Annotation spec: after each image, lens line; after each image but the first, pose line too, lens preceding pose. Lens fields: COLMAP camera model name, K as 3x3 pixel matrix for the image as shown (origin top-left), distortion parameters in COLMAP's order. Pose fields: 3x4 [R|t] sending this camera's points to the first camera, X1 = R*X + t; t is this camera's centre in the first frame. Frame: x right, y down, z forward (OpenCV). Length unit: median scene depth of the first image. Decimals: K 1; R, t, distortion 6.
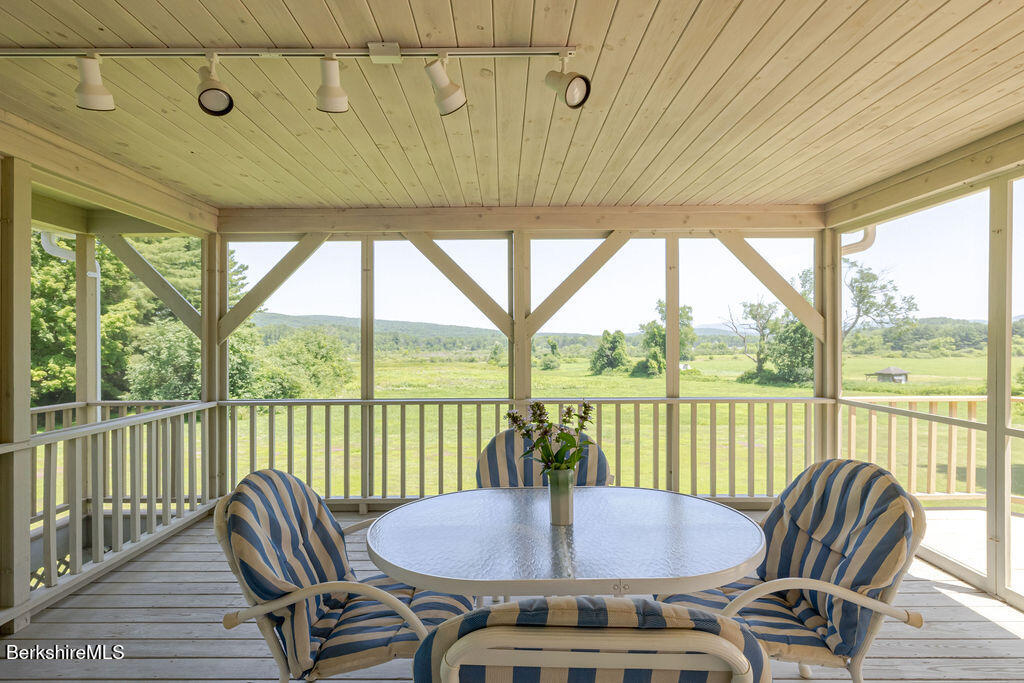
lens RADIAL K [[545.4, 0, 512.0], [0, 545.4, 341.5], [0, 0, 1]] dist [-0.002319, -0.000755]
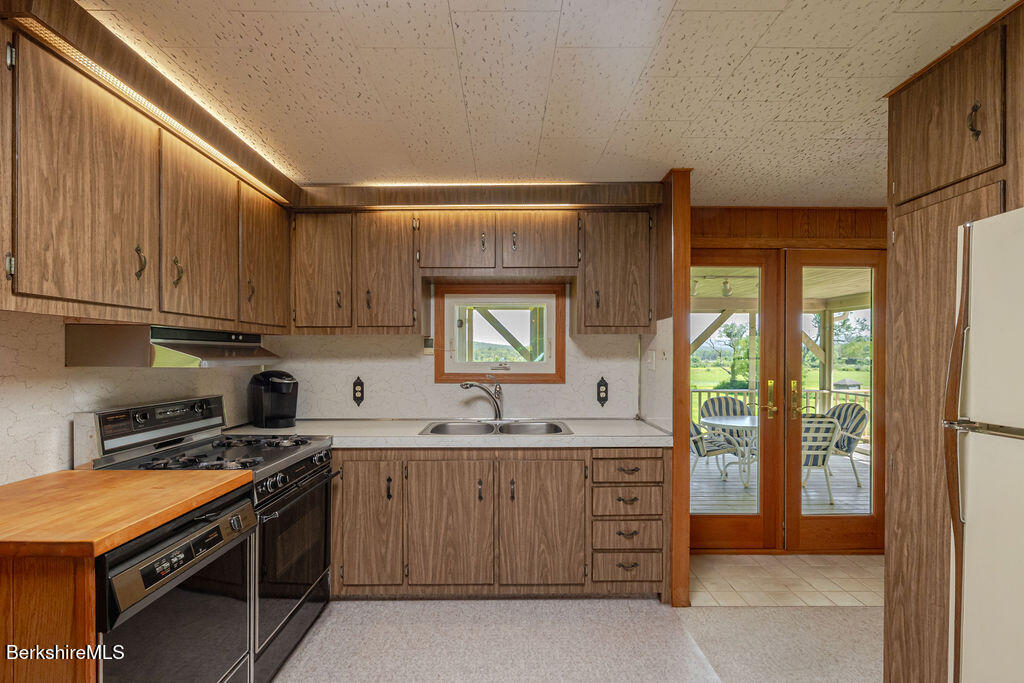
lens RADIAL K [[478.7, 0, 511.9], [0, 478.7, 359.6], [0, 0, 1]] dist [-0.000107, 0.000041]
pose [[0.999988, 0.004860, -0.000847, -0.633945], [-0.004851, 0.999939, 0.009937, -0.027160], [0.000895, -0.009933, 0.999950, -0.851419]]
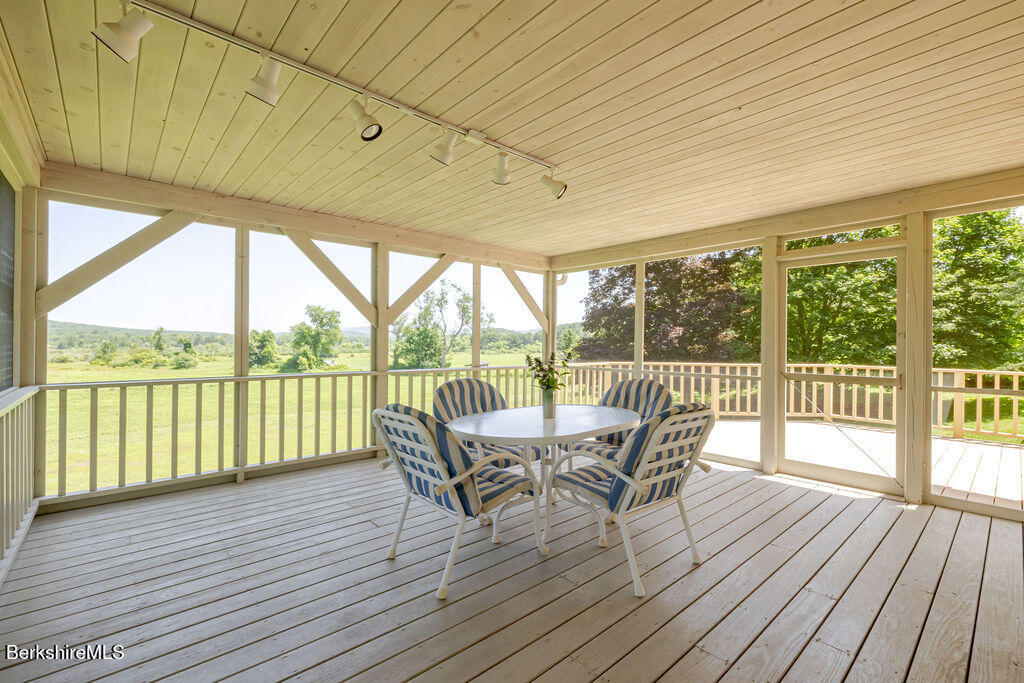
lens RADIAL K [[440.8, 0, 536.1], [0, 440.8, 343.2], [0, 0, 1]] dist [0.011442, 0.000061]
pose [[0.735191, 0.010319, 0.677782, -0.434424], [-0.012333, 0.999922, -0.001846, 0.035208], [-0.677748, -0.007002, 0.735261, -0.038512]]
